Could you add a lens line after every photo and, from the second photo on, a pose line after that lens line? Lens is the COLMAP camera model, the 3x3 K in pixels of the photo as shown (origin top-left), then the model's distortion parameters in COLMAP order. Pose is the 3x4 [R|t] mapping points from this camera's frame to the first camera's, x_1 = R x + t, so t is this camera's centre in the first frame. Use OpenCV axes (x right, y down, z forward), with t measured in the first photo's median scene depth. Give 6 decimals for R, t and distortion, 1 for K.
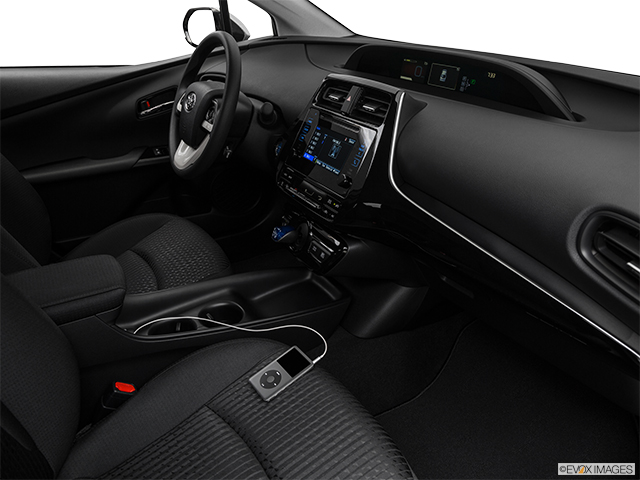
lens RADIAL K [[487.4, 0, 320.0], [0, 487.4, 240.0], [0, 0, 1]] dist [-0.127357, 0.067498]
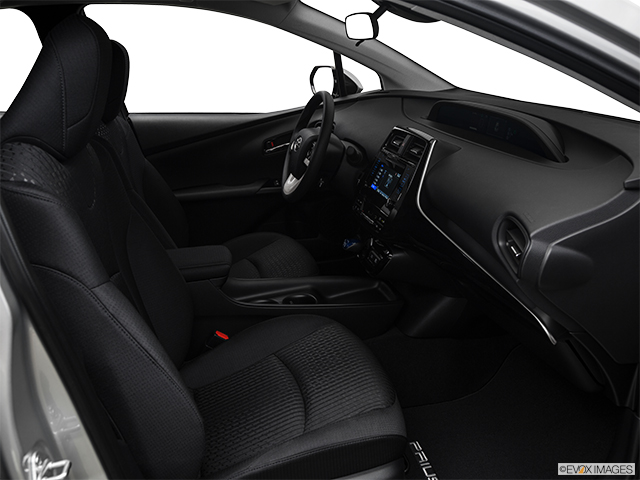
lens RADIAL K [[556.7, 0, 320.0], [0, 556.7, 240.0], [0, 0, 1]] dist [-0.067973, 0.015175]
pose [[0.955859, 0.068351, -0.285766, 0.245803], [-0.099756, 0.990291, -0.096811, 0.117196], [0.276374, 0.121044, 0.953397, -0.411678]]
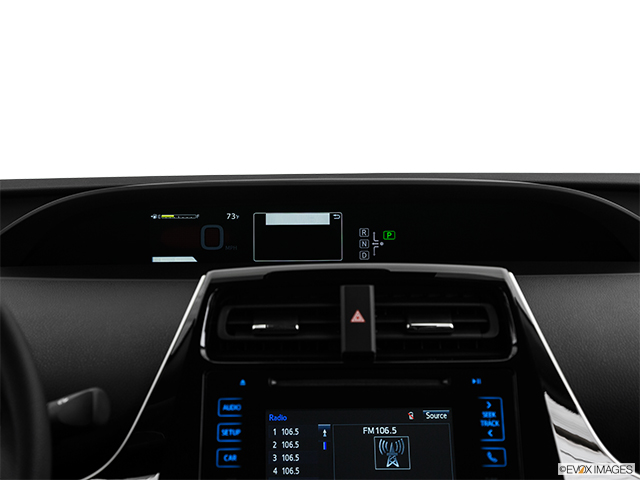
lens RADIAL K [[1186.3, 0, 320.0], [0, 1186.3, 240.0], [0, 0, 1]] dist [0.060718, 0.127101]
pose [[0.532452, -0.139423, 0.834899, -0.629499], [0.393372, 0.914118, -0.098219, -0.221760], [-0.749502, 0.380723, 0.541569, 0.389305]]
